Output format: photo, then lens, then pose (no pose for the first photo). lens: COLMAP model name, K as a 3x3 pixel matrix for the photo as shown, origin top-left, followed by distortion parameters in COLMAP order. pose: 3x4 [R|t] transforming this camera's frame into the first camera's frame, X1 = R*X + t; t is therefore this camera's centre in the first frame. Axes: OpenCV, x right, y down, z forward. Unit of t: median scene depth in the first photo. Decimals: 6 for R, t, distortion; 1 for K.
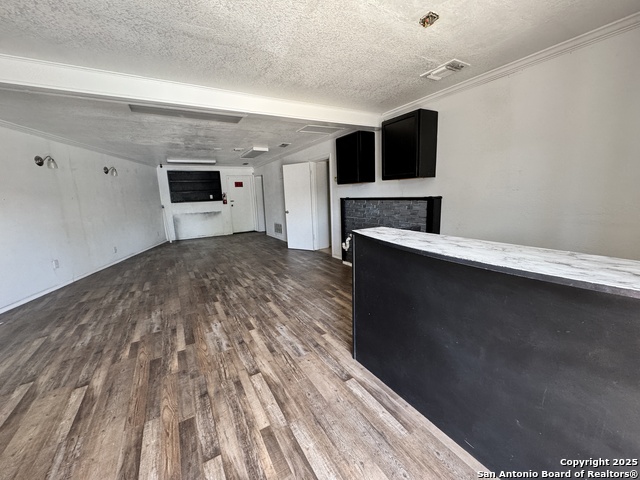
lens RADIAL K [[255.8, 0, 319.8], [0, 255.8, 239.3], [0, 0, 1]] dist [-0.001027, -0.000169]
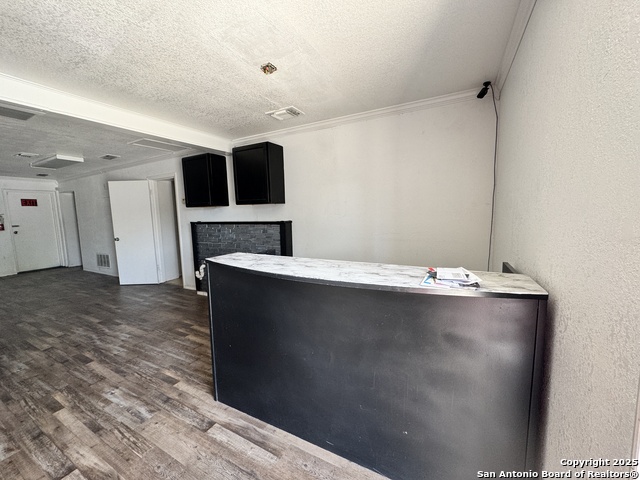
lens RADIAL K [[255.8, 0, 320.4], [0, 255.8, 239.1], [0, 0, 1]] dist [-0.001027, -0.000169]
pose [[0.854511, -0.039300, 0.517945, 0.003211], [0.084063, 0.994452, -0.063232, -0.008674], [-0.512586, 0.097573, 0.853074, -0.010086]]
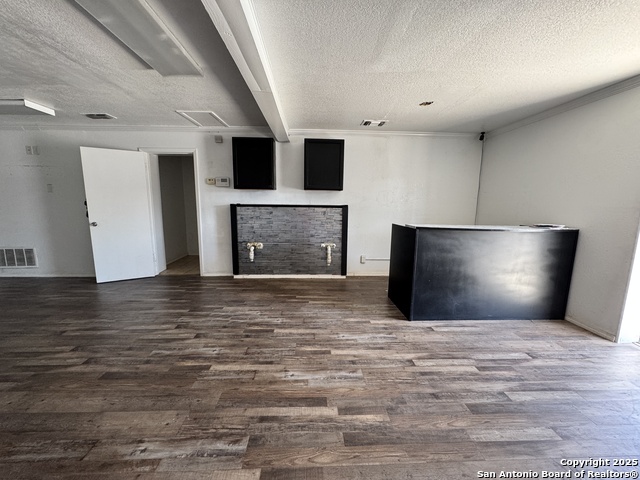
lens RADIAL K [[255.8, 0, 319.9], [0, 255.8, 239.7], [0, 0, 1]] dist [-0.001027, -0.000169]
pose [[0.471370, -0.087060, 0.877628, -0.985165], [0.123916, 0.991782, 0.031829, -0.053299], [-0.873187, 0.093749, 0.478284, 0.571494]]
